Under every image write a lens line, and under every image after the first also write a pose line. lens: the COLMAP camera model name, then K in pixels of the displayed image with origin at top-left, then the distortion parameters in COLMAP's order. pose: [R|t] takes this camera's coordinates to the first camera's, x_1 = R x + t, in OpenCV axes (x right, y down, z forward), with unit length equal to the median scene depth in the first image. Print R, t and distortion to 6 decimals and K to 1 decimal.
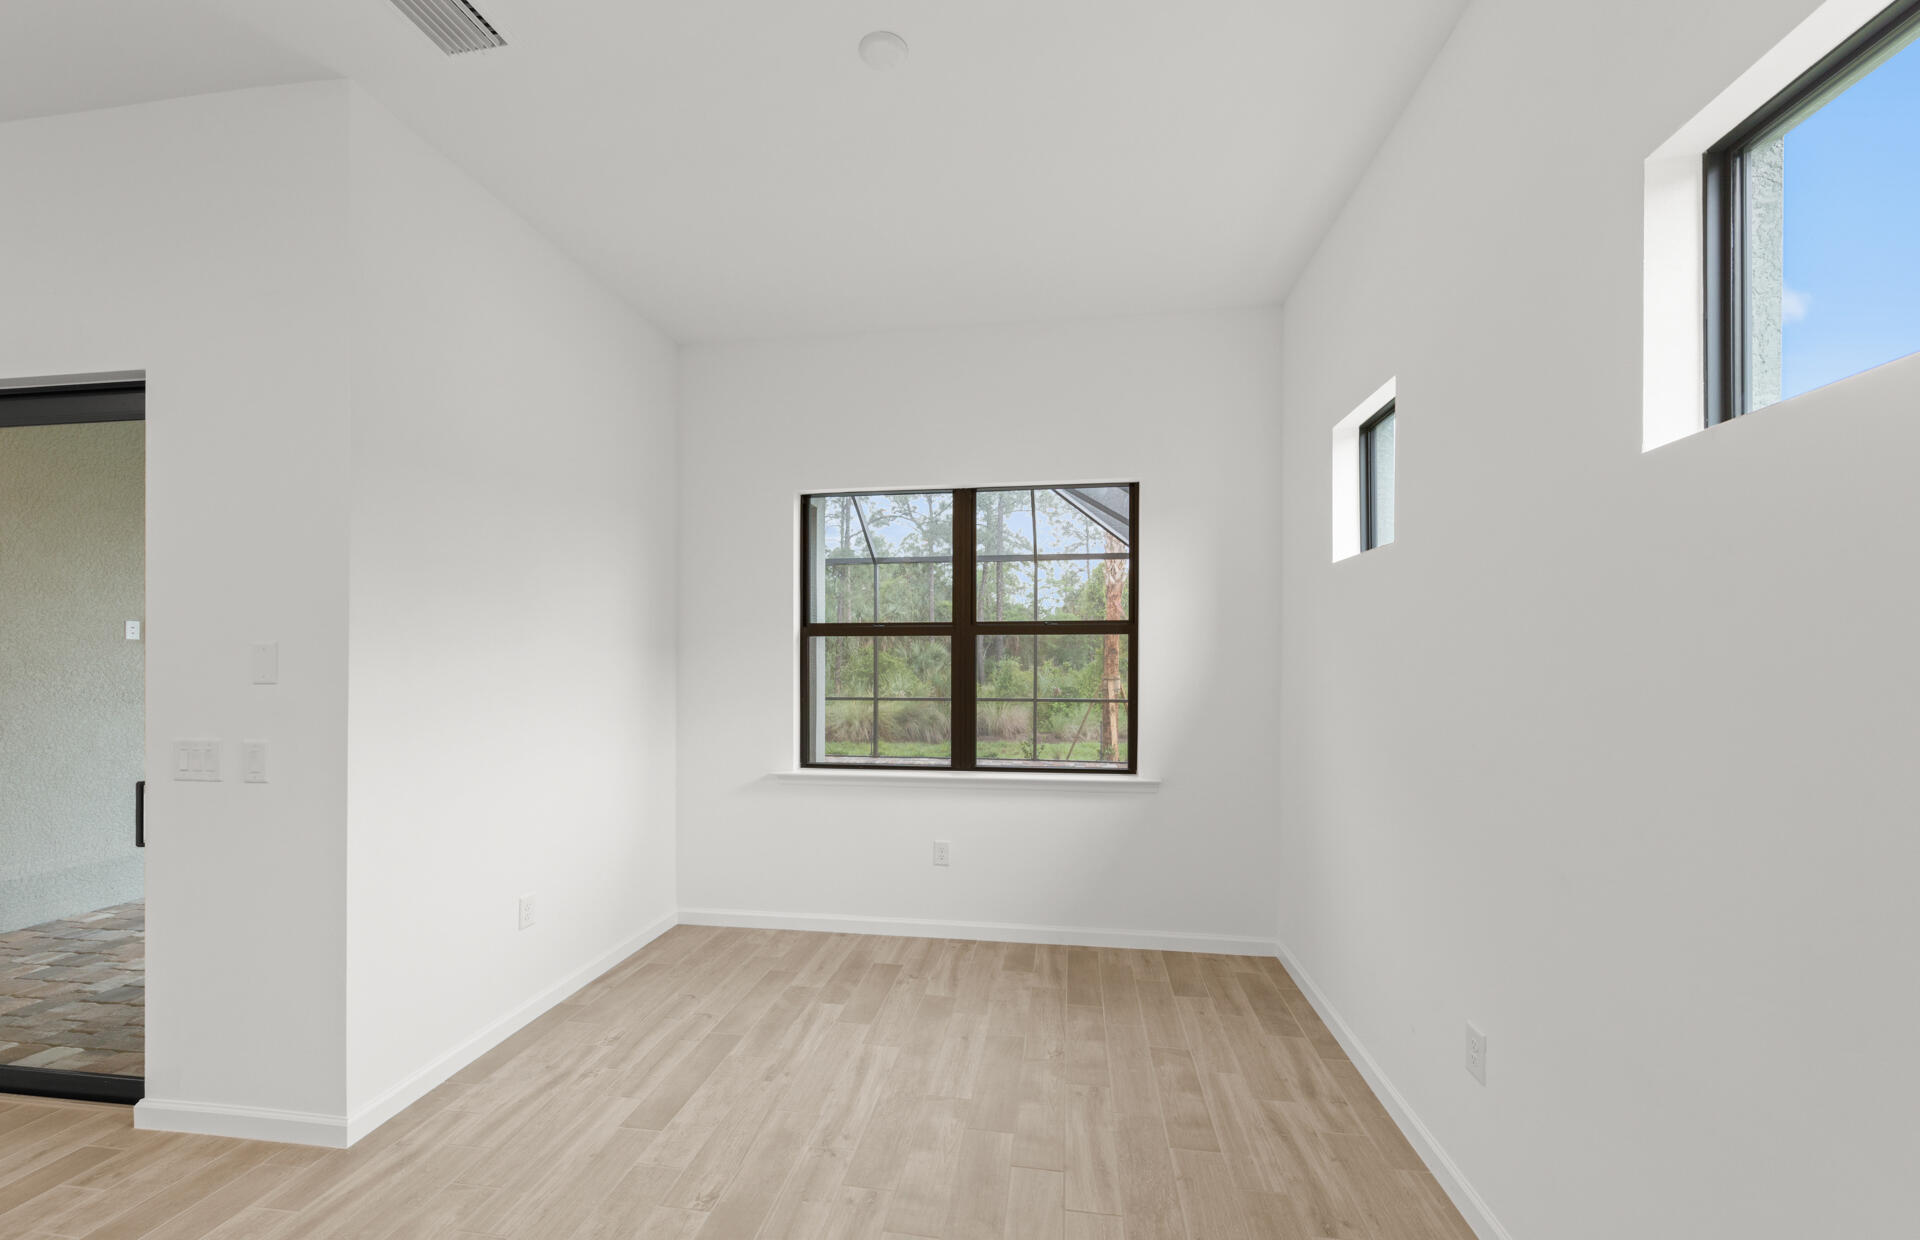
lens RADIAL K [[744.3, 0, 964.6], [0, 744.3, 658.3], [0, 0, 1]] dist [0.004729, -0.001194]
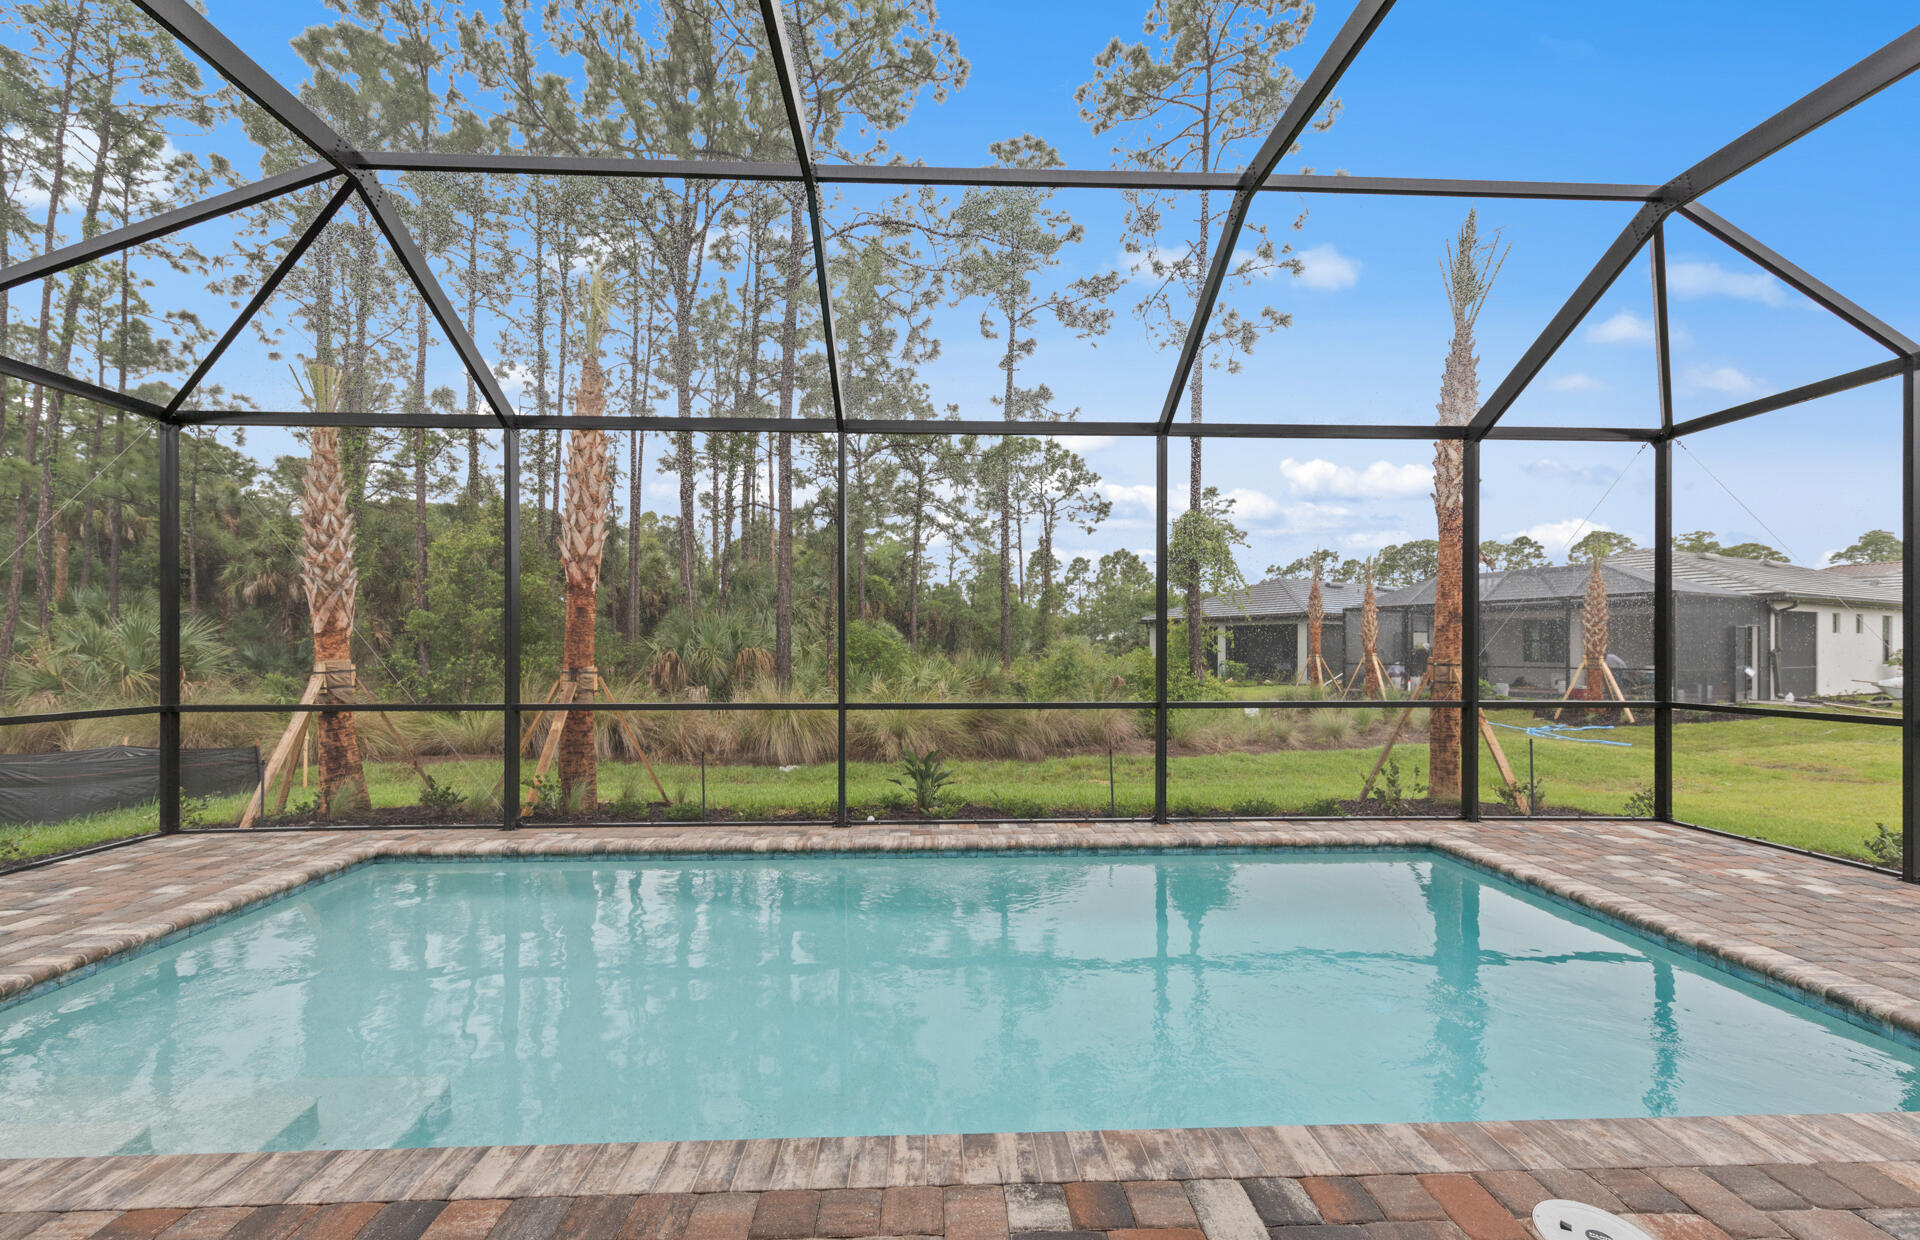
lens RADIAL K [[744.3, 0, 960.2], [0, 744.3, 649.7], [0, 0, 1]] dist [0.004729, -0.001194]
pose [[0.984080, -0.000886, 0.177723, -1.031491], [-0.000379, 0.999975, 0.007083, 0.042733], [-0.177725, -0.007038, 0.984055, 1.623873]]
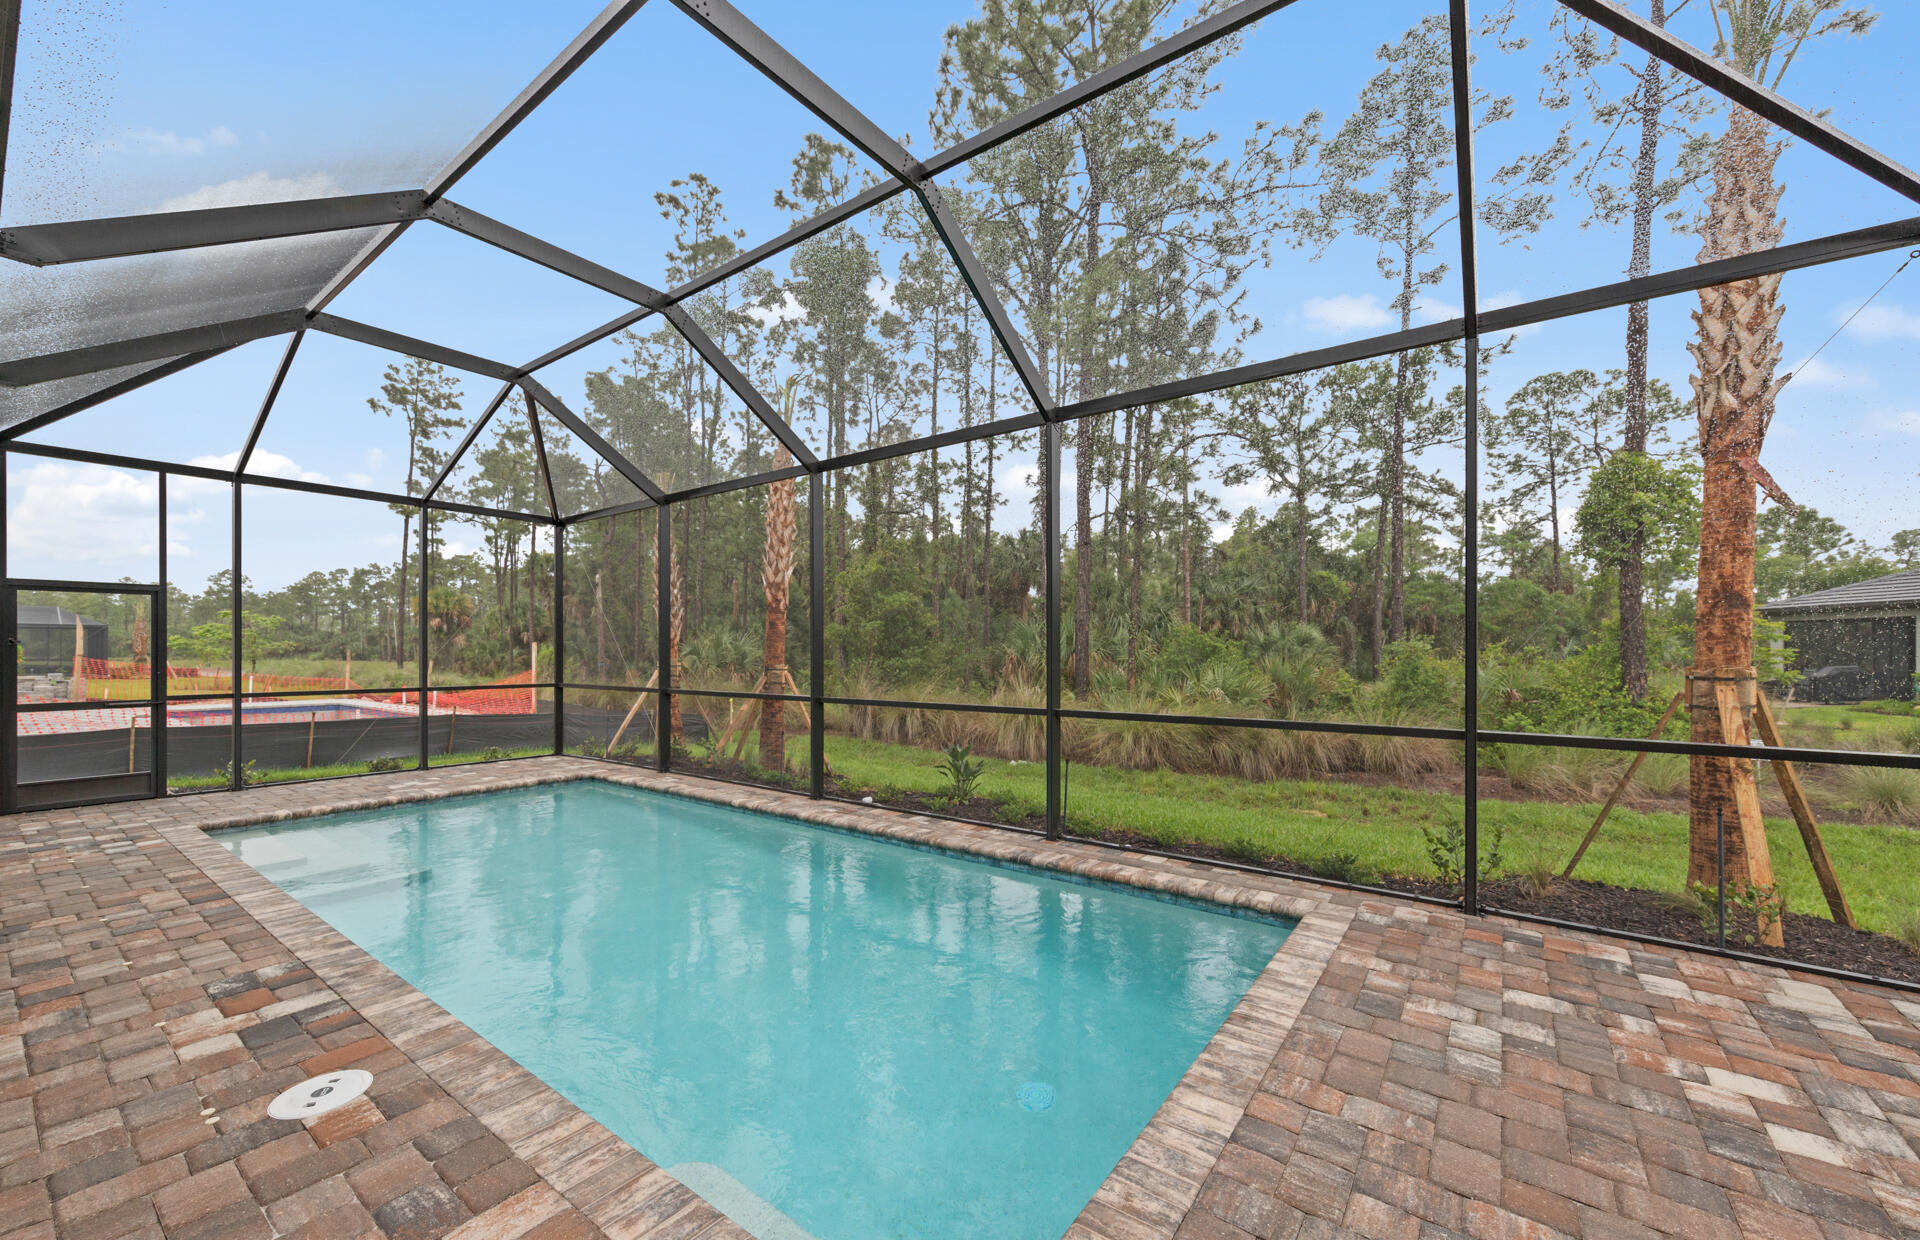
lens RADIAL K [[744.3, 0, 950.6], [0, 744.3, 650.3], [0, 0, 1]] dist [0.004729, -0.001194]
pose [[0.874338, -0.002024, -0.485313, 0.151057], [0.002928, 0.999995, 0.001104, 0.046477], [0.485308, -0.002386, 0.874340, 1.715655]]
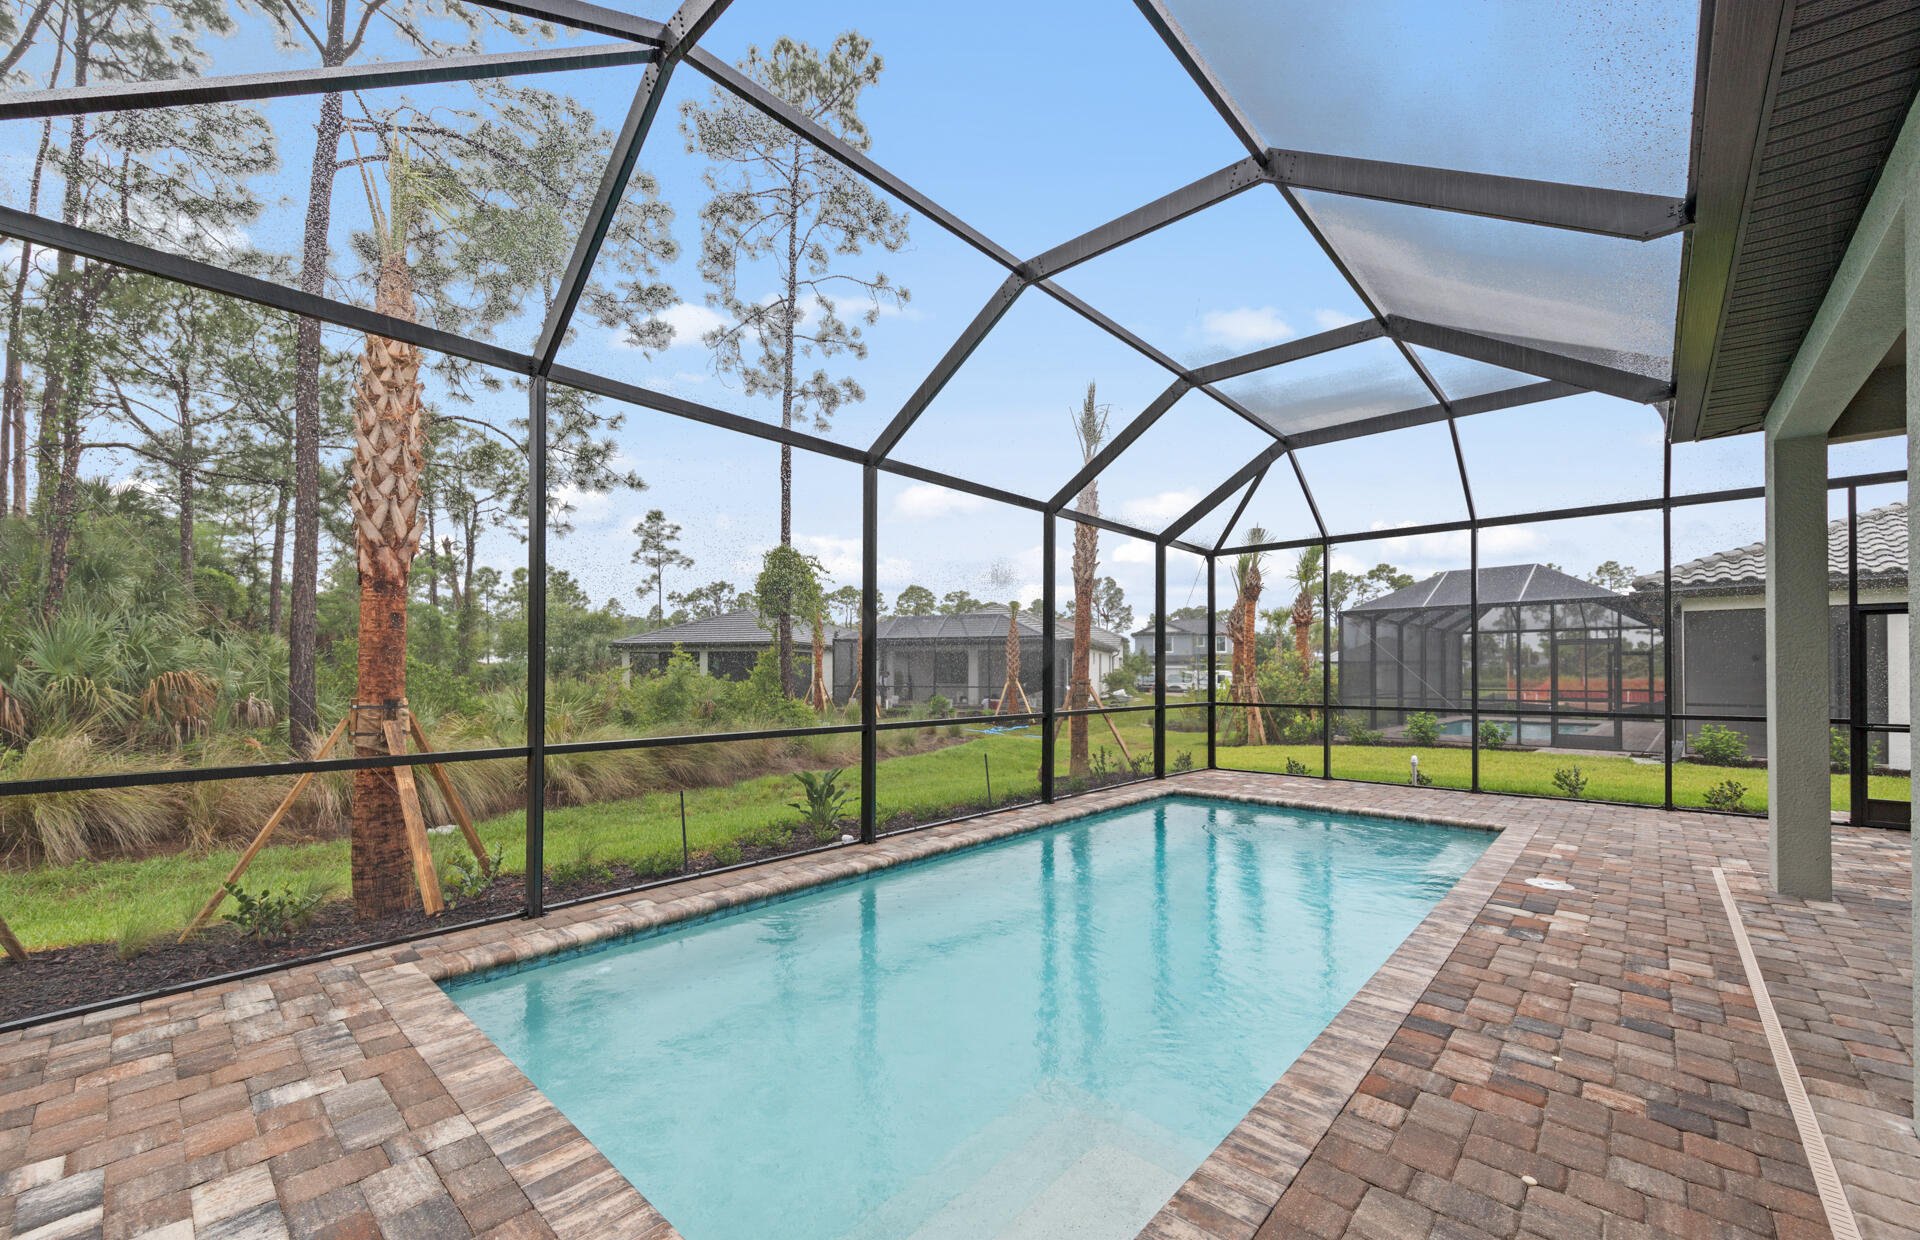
lens RADIAL K [[744.3, 0, 951.8], [0, 744.3, 667.6], [0, 0, 1]] dist [0.004729, -0.001194]
pose [[0.575230, 0.005614, 0.817972, -2.165902], [-0.003693, 0.999984, -0.004266, 0.047111], [-0.817983, -0.000567, 0.575242, 2.091638]]
